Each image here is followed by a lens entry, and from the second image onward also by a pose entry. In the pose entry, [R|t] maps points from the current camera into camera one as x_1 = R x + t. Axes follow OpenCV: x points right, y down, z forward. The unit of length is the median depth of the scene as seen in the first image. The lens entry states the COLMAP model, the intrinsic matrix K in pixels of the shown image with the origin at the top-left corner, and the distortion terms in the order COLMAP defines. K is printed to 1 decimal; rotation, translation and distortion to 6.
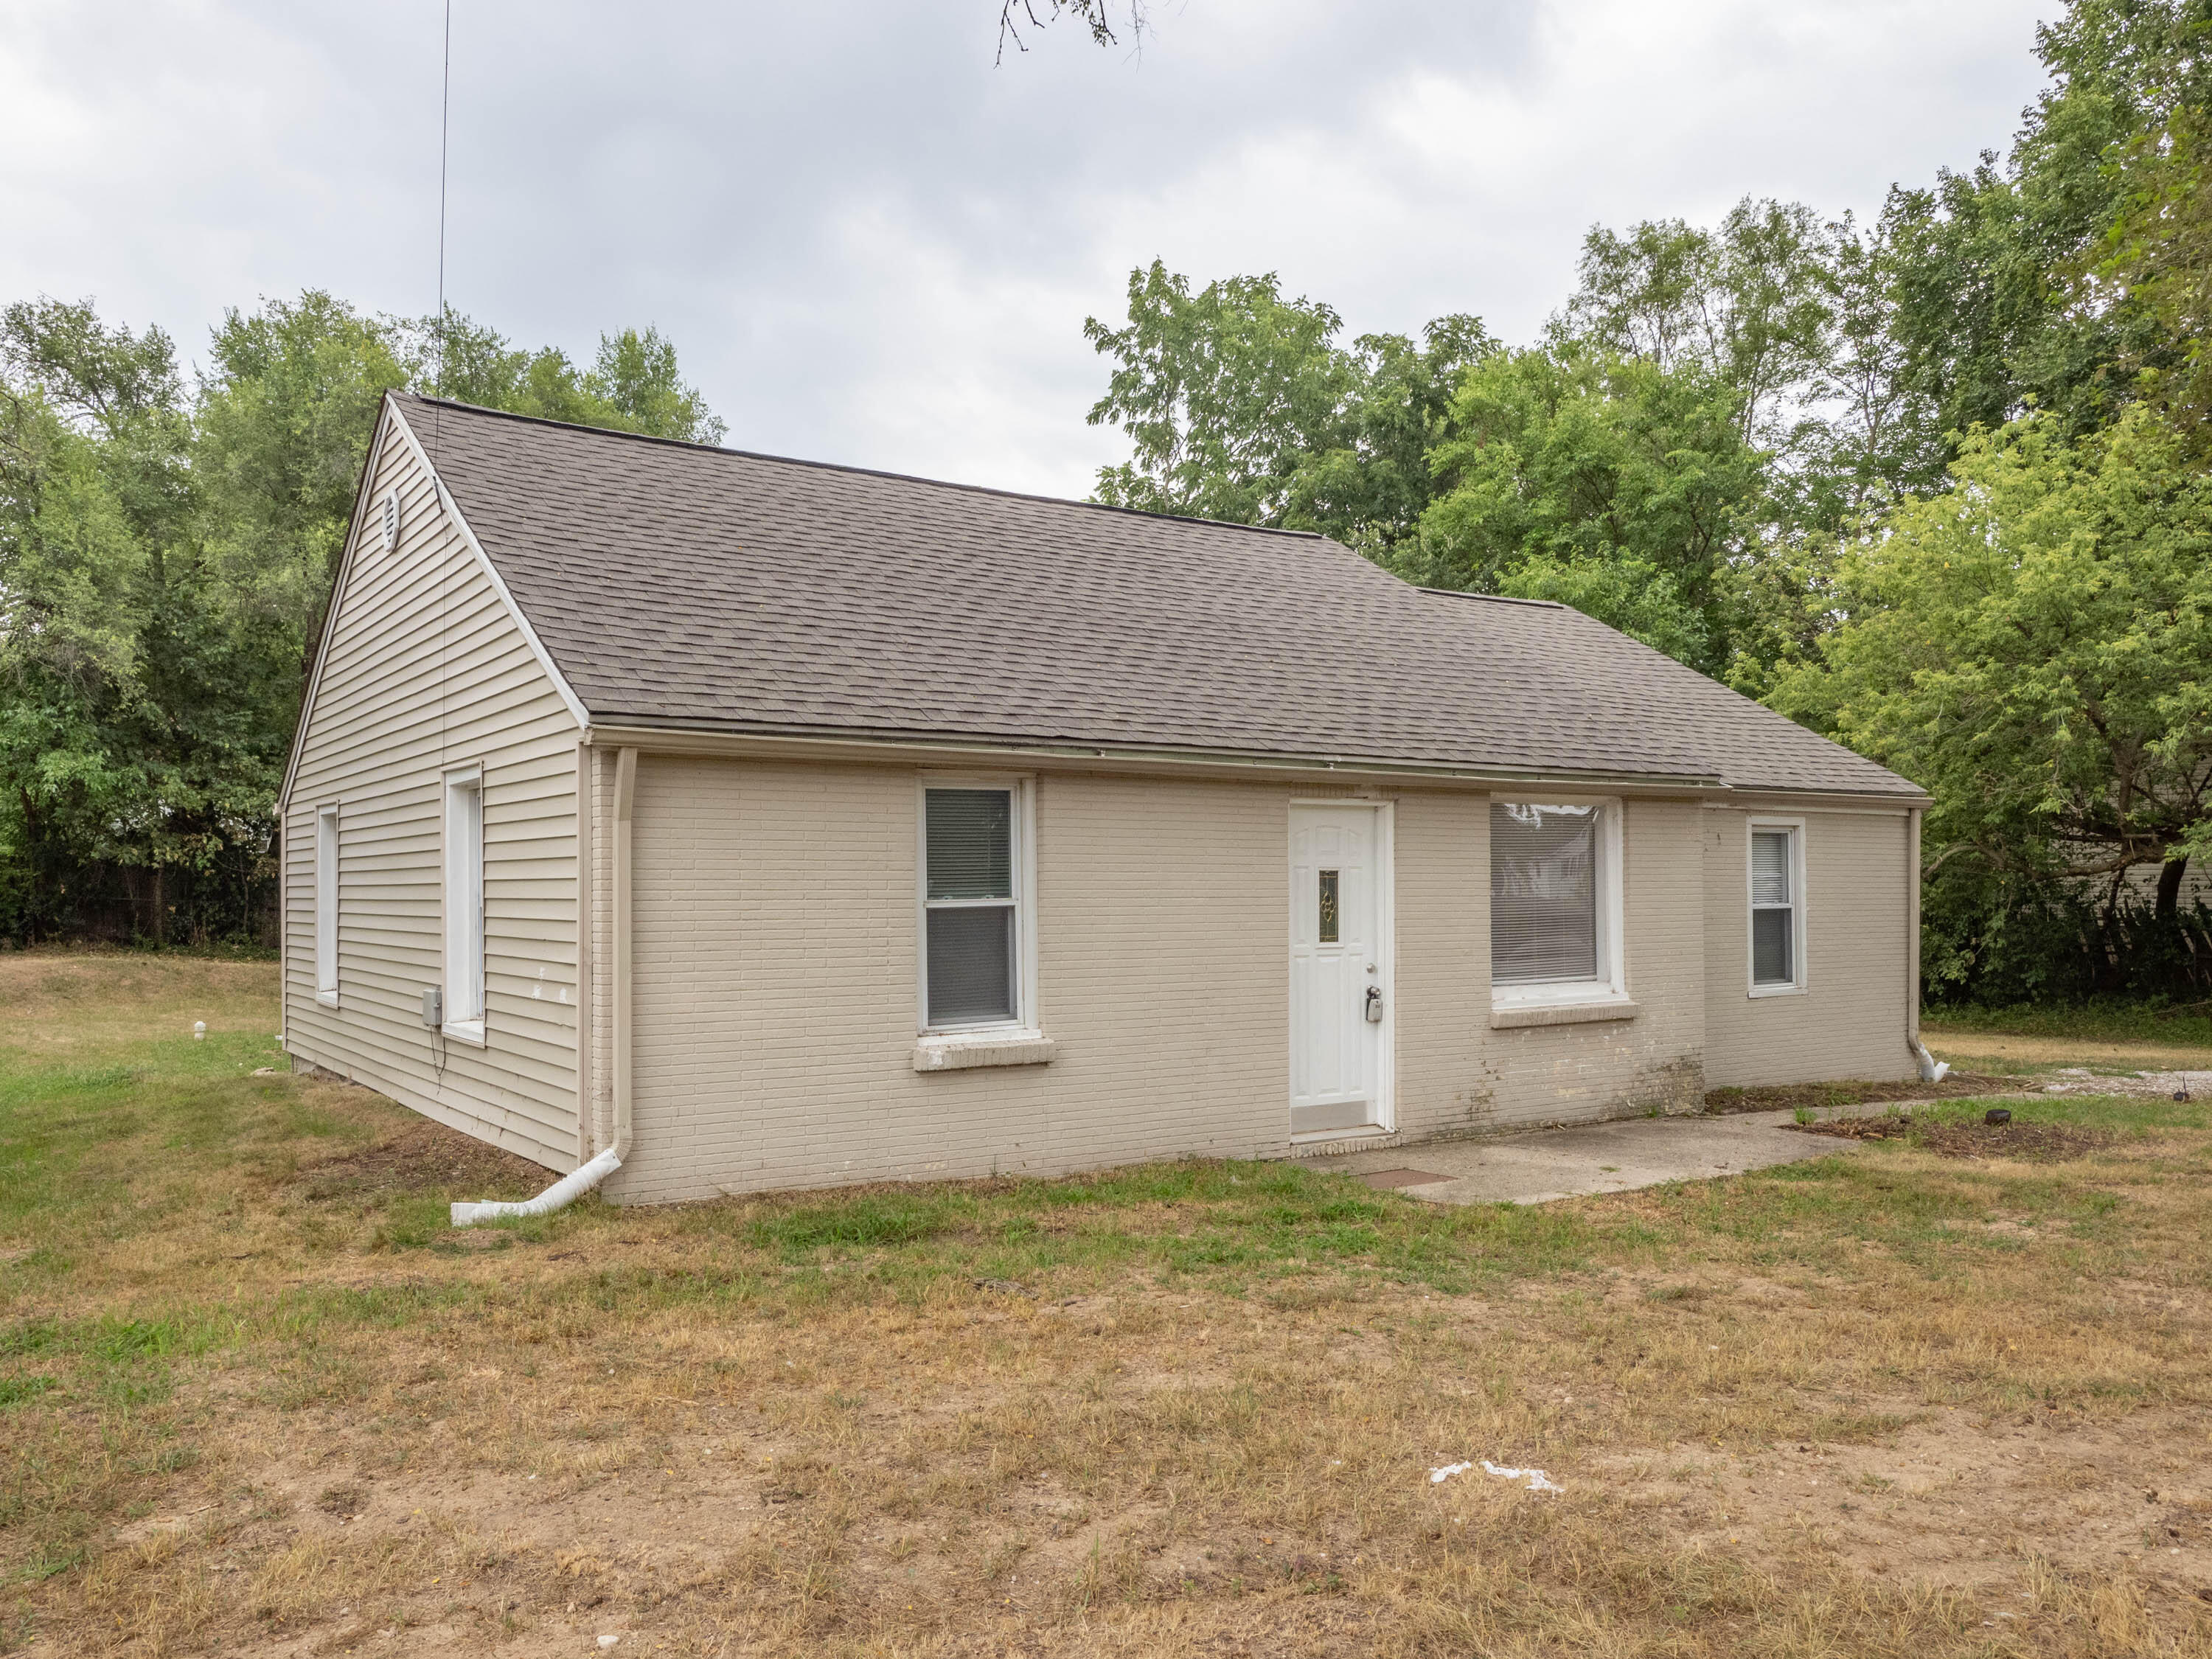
lens RADIAL K [[1714.5, 0, 1106.9], [0, 1714.5, 894.6], [0, 0, 1]] dist [0.004712, -0.000035]
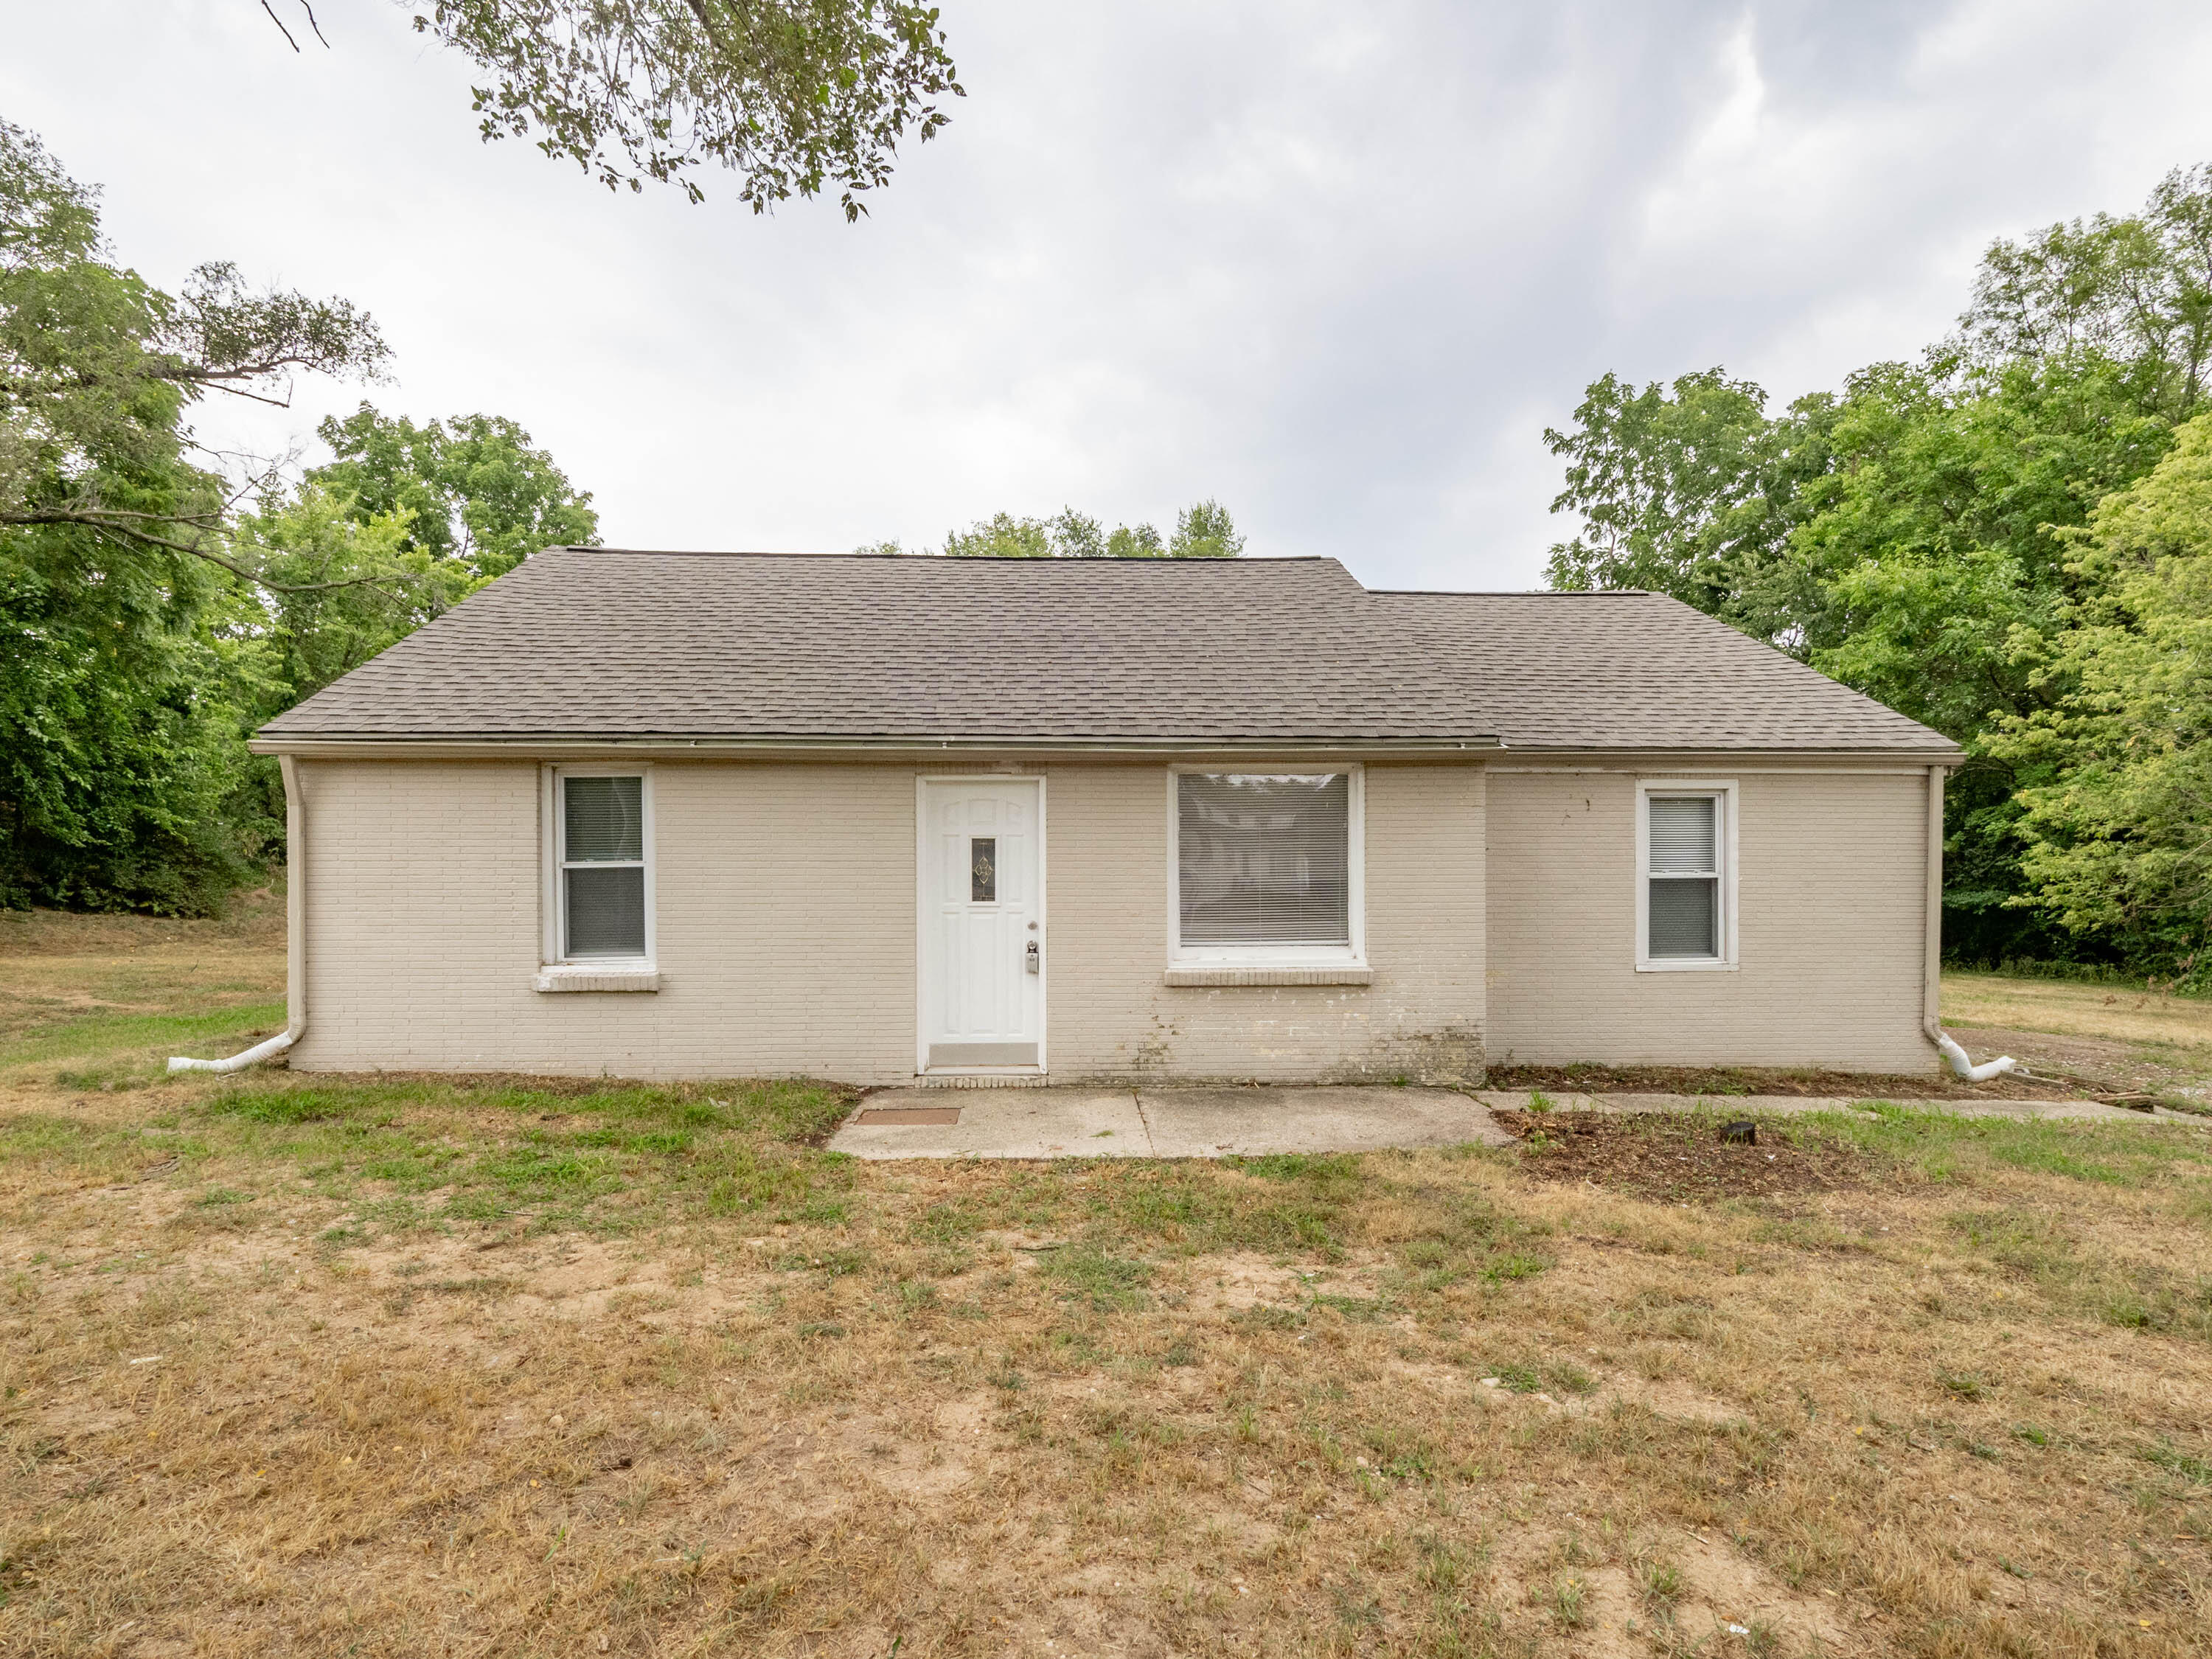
lens RADIAL K [[1102.8, 0, 1039.2], [0, 1102.8, 886.6], [0, 0, 1]] dist [0.004454, -0.008336]
pose [[0.843987, 0.007569, -0.536310, 0.390184], [-0.002996, 0.999951, 0.009397, 0.007633], [0.536355, -0.006324, 0.843969, 0.283887]]
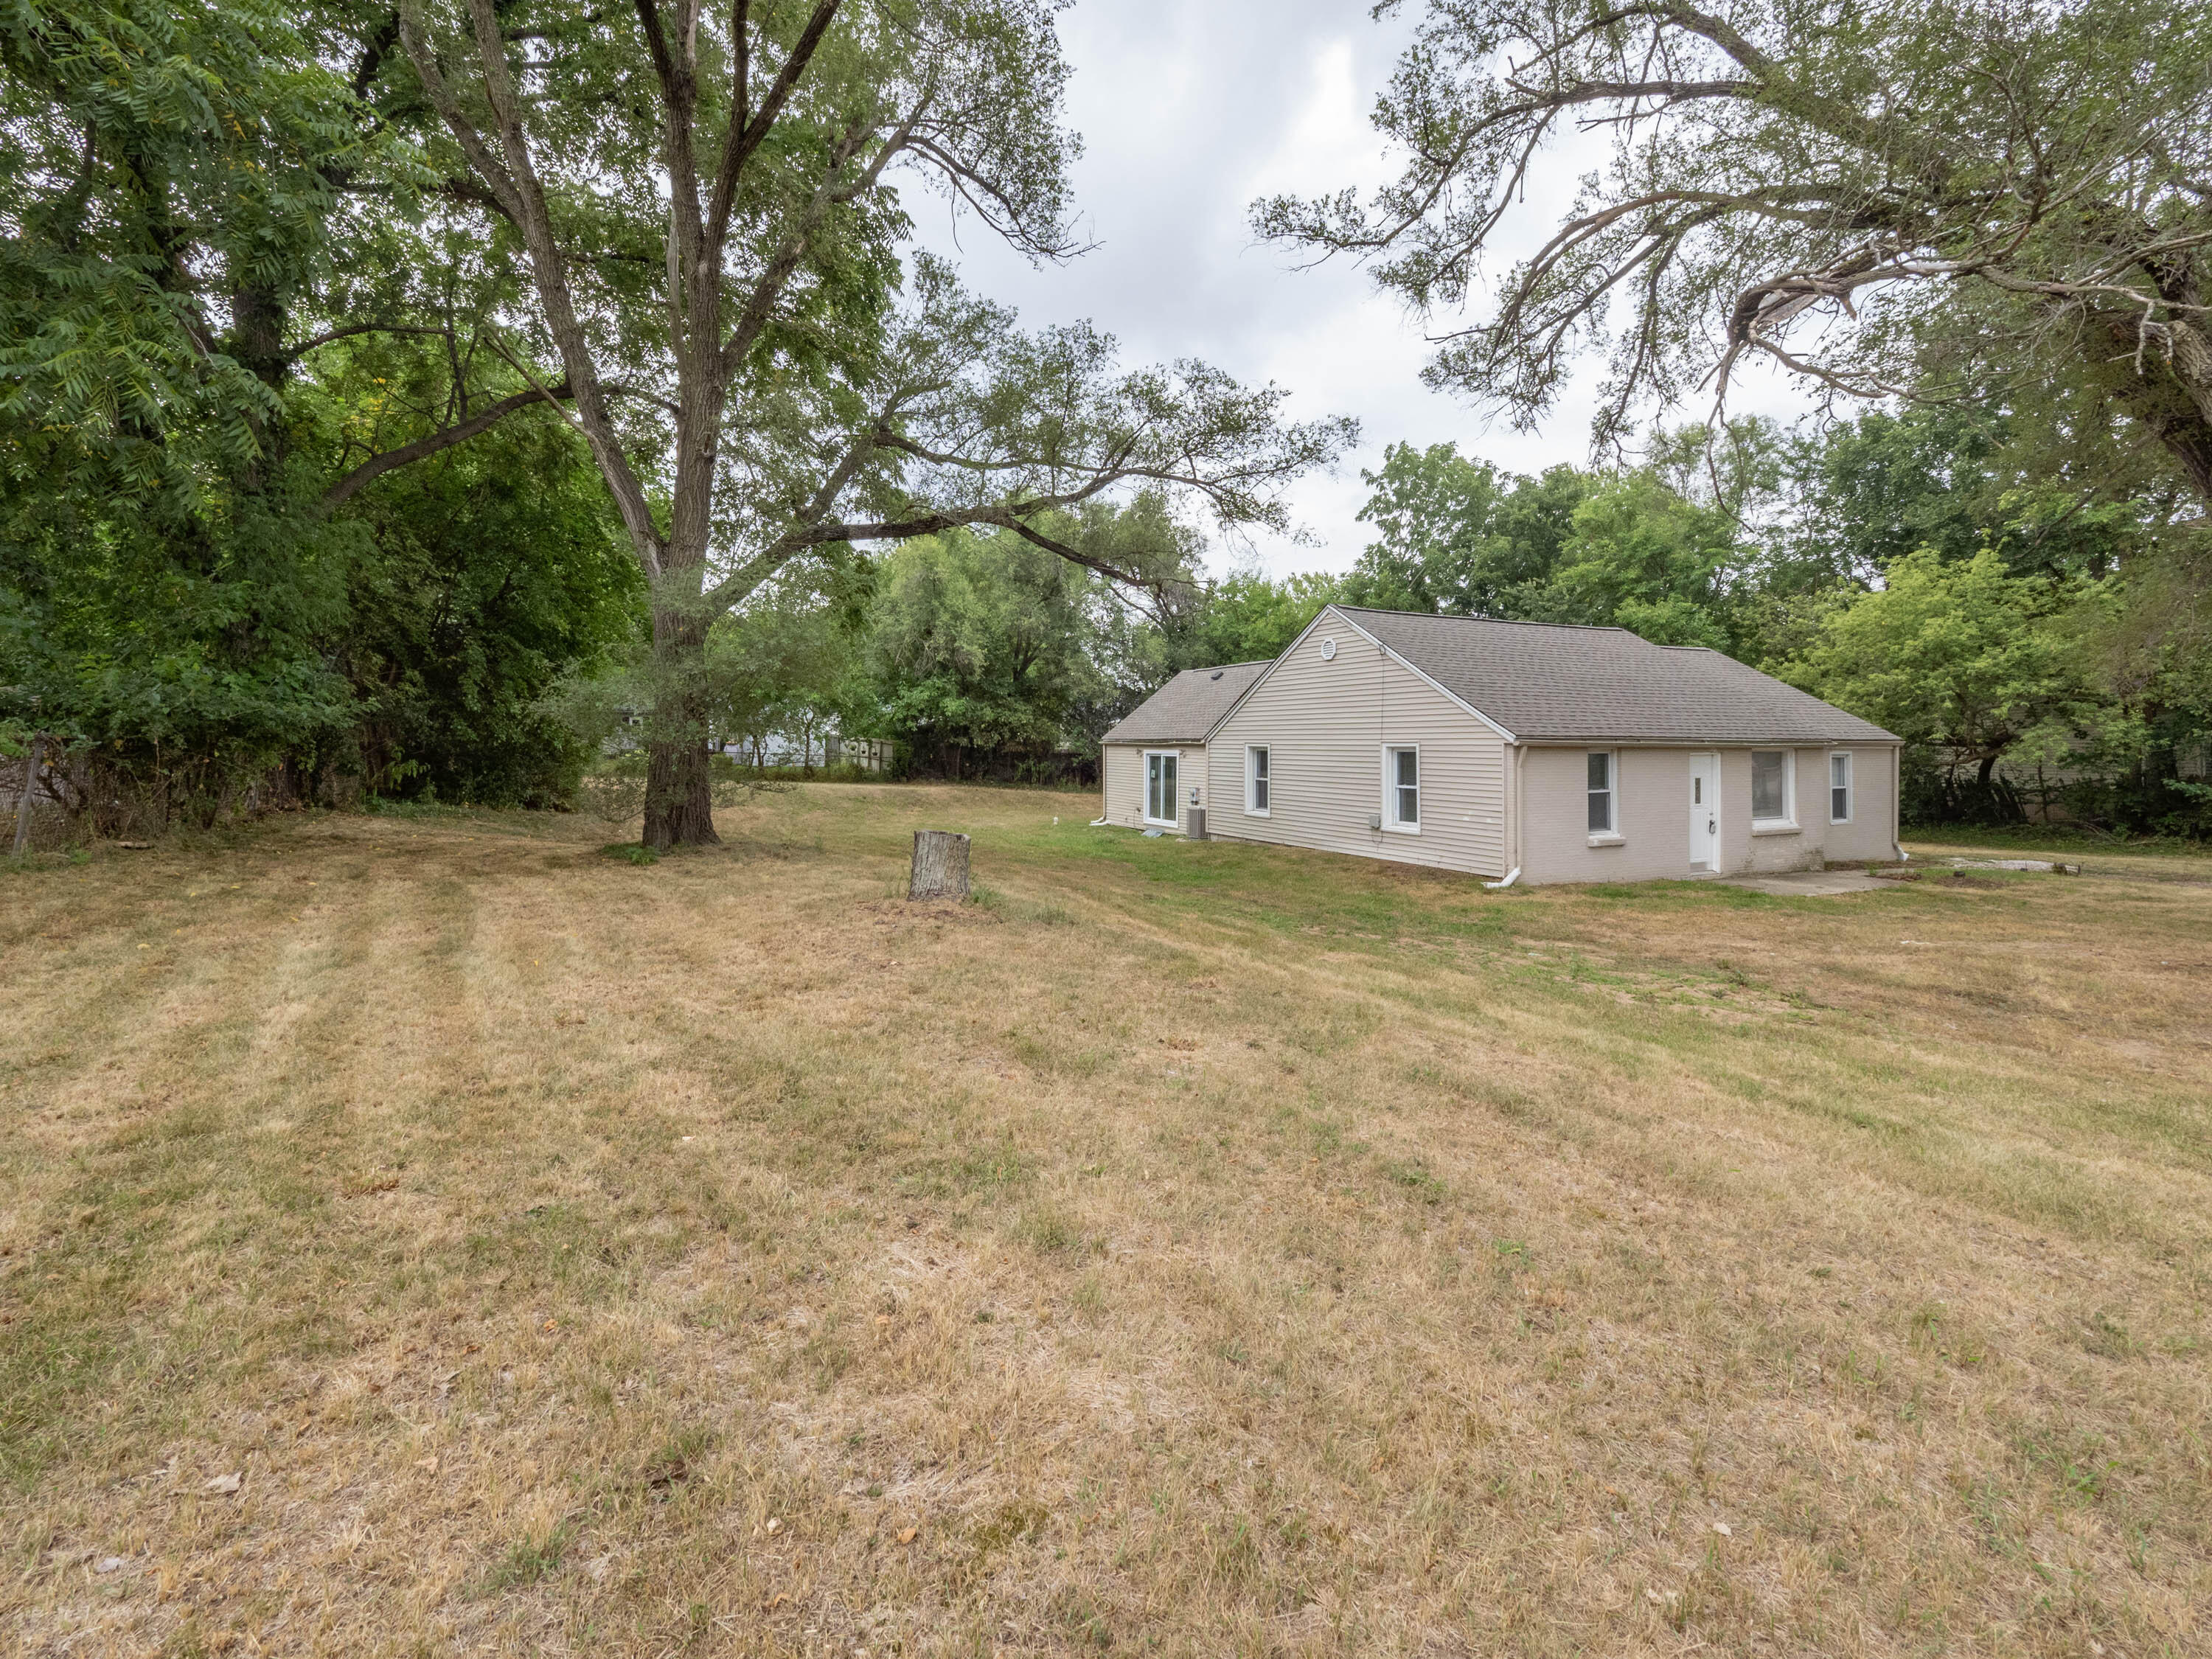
lens RADIAL K [[971.9, 0, 1107.4], [0, 971.9, 740.8], [0, 0, 1]] dist [-0.008748, -0.000104]
pose [[0.987688, 0.006839, -0.156286, -0.403779], [-0.008119, 0.999939, -0.007554, -0.039160], [0.156225, 0.008730, 0.987683, -0.497212]]
